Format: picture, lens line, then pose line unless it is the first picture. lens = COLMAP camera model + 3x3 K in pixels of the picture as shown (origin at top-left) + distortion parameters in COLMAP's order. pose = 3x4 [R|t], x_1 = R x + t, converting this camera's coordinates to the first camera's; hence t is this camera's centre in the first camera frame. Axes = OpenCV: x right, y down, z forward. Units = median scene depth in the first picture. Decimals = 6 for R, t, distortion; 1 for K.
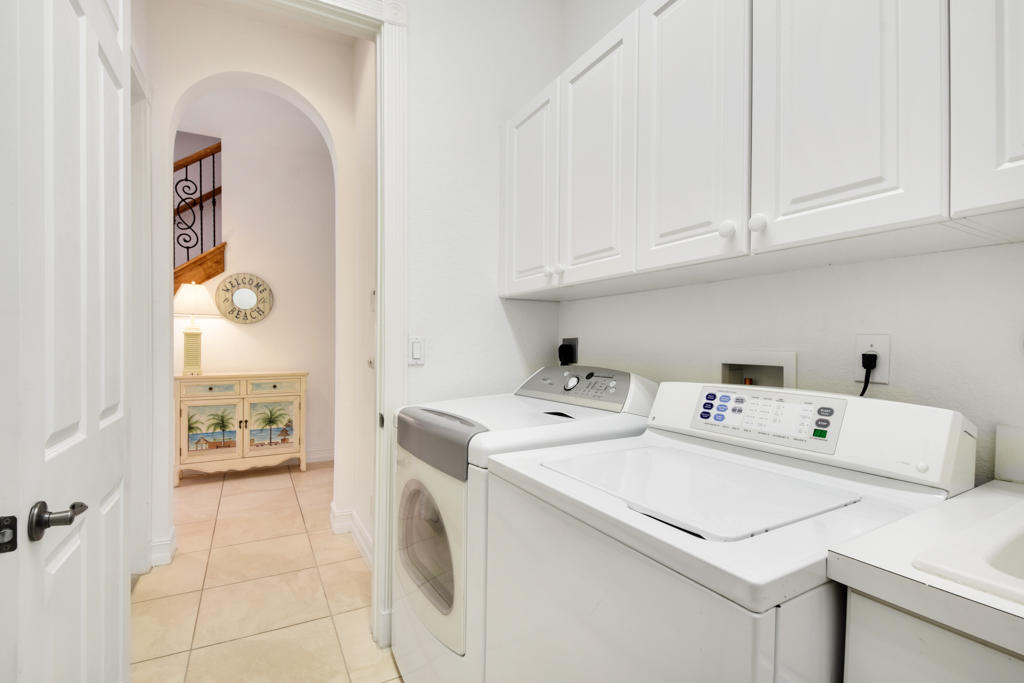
lens RADIAL K [[477.8, 0, 505.3], [0, 477.8, 348.0], [0, 0, 1]] dist [0.012124, -0.011450]
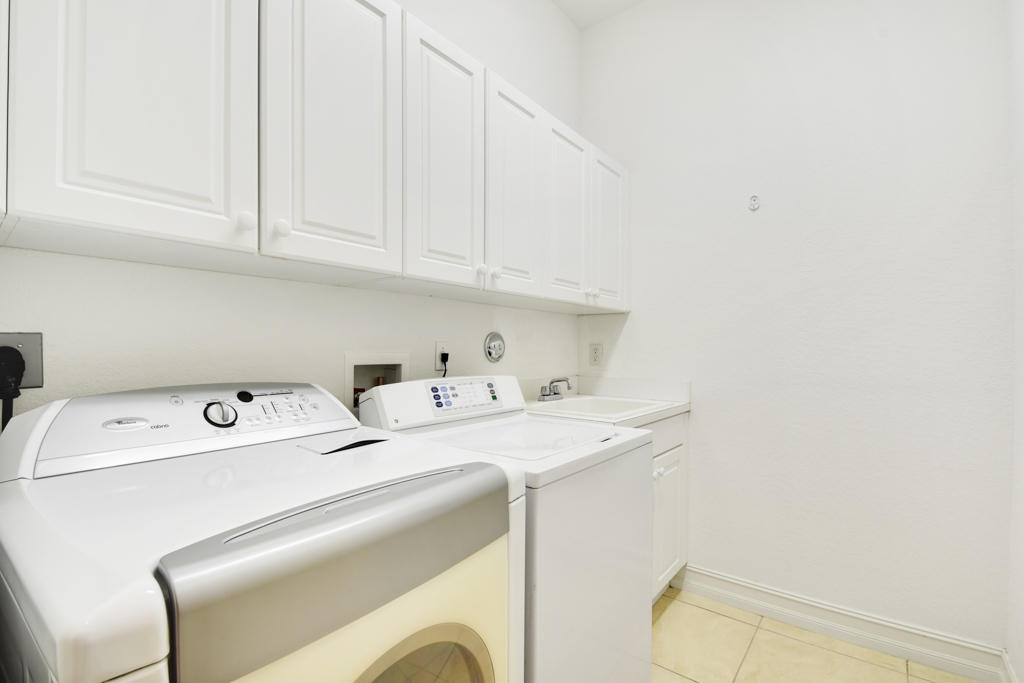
lens RADIAL K [[477.8, 0, 503.6], [0, 477.8, 338.6], [0, 0, 1]] dist [0.012124, -0.011450]
pose [[-0.392302, 0.018427, 0.919652, -0.826580], [0.010663, 0.999823, -0.015484, -0.010367], [-0.919775, 0.003732, -0.392429, 1.385510]]
